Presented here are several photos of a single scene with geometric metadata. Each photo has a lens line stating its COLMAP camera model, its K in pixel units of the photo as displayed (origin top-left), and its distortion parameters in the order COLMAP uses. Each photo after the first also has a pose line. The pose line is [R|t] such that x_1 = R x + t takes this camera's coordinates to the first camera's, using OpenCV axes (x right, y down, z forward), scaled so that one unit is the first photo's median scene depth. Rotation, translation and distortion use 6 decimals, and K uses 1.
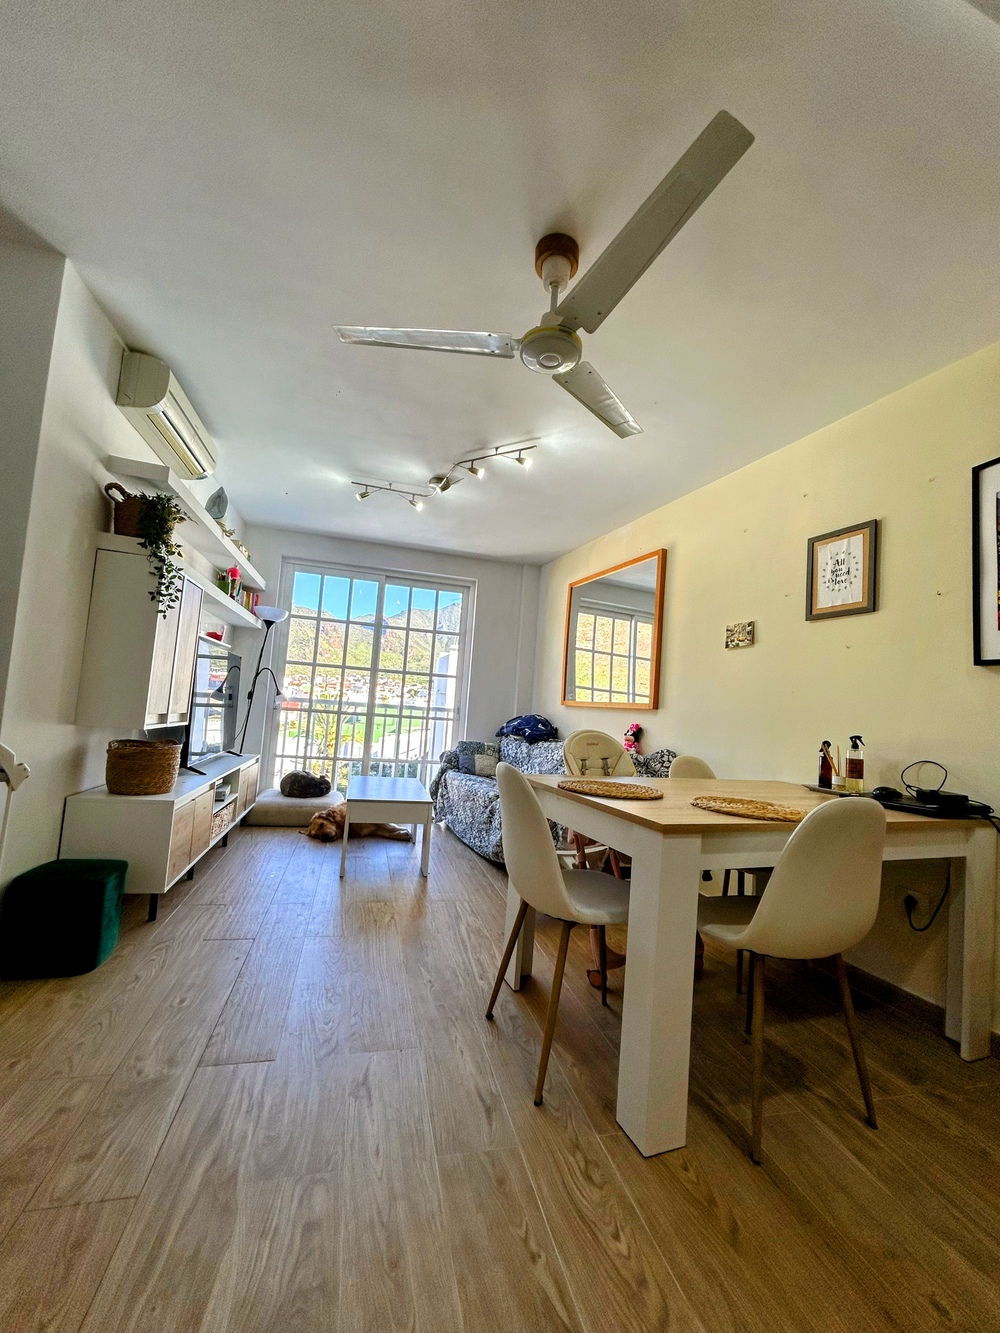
lens RADIAL K [[538.9, 0, 503.0], [0, 538.9, 673.1], [0, 0, 1]] dist [-0.000120, 0.001554]
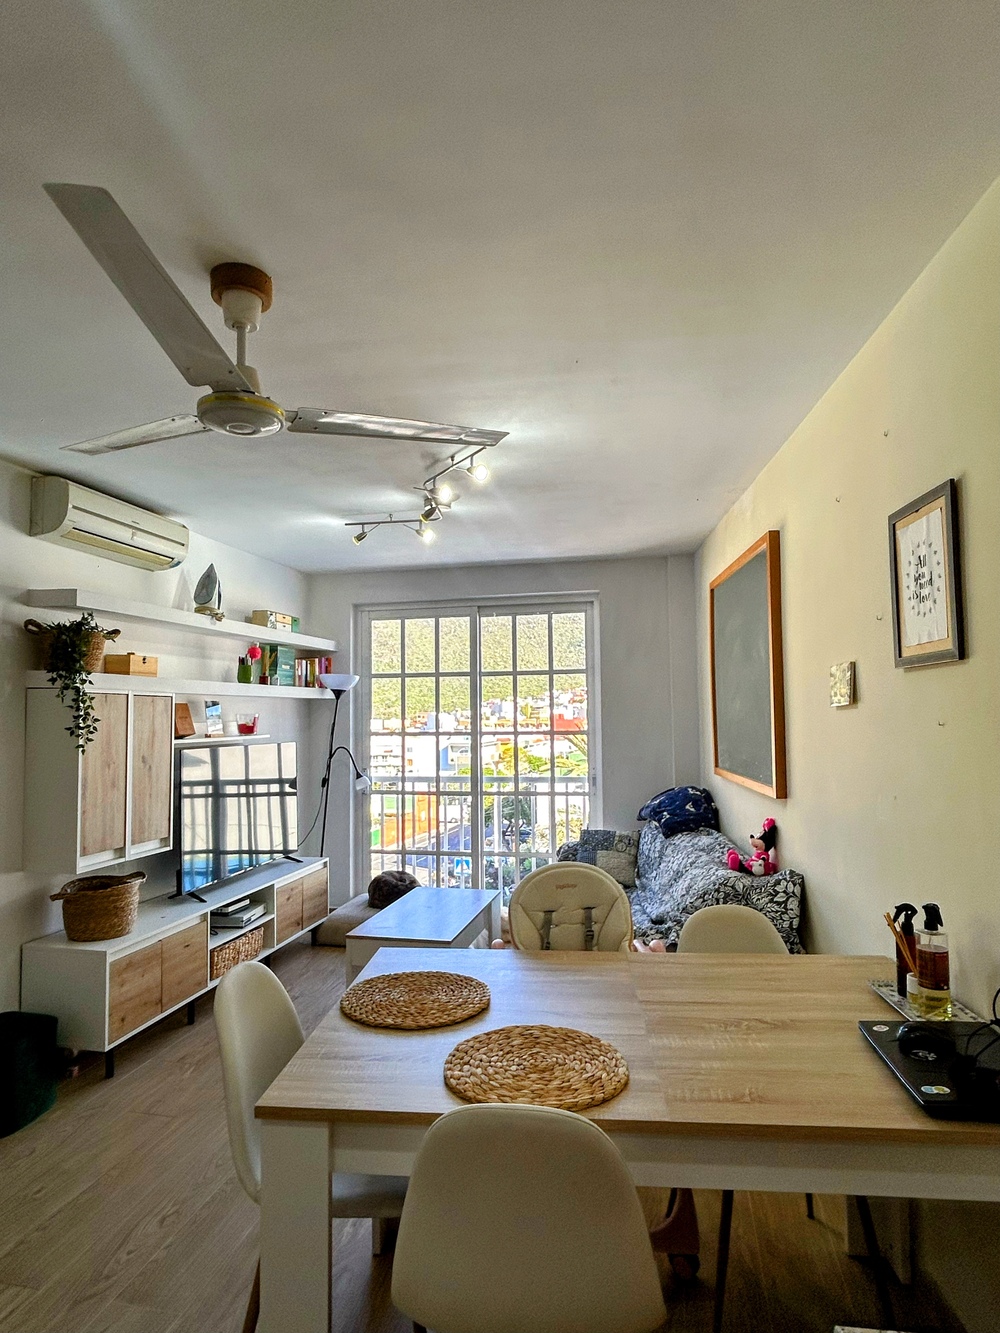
lens RADIAL K [[764.7, 0, 502.8], [0, 764.7, 674.5], [0, 0, 1]] dist [-0.001696, 0.001476]
pose [[0.887386, -0.105862, -0.448709, 0.578195], [0.106042, 0.994052, -0.024810, -0.118558], [0.448667, -0.025566, 0.893333, 0.137988]]
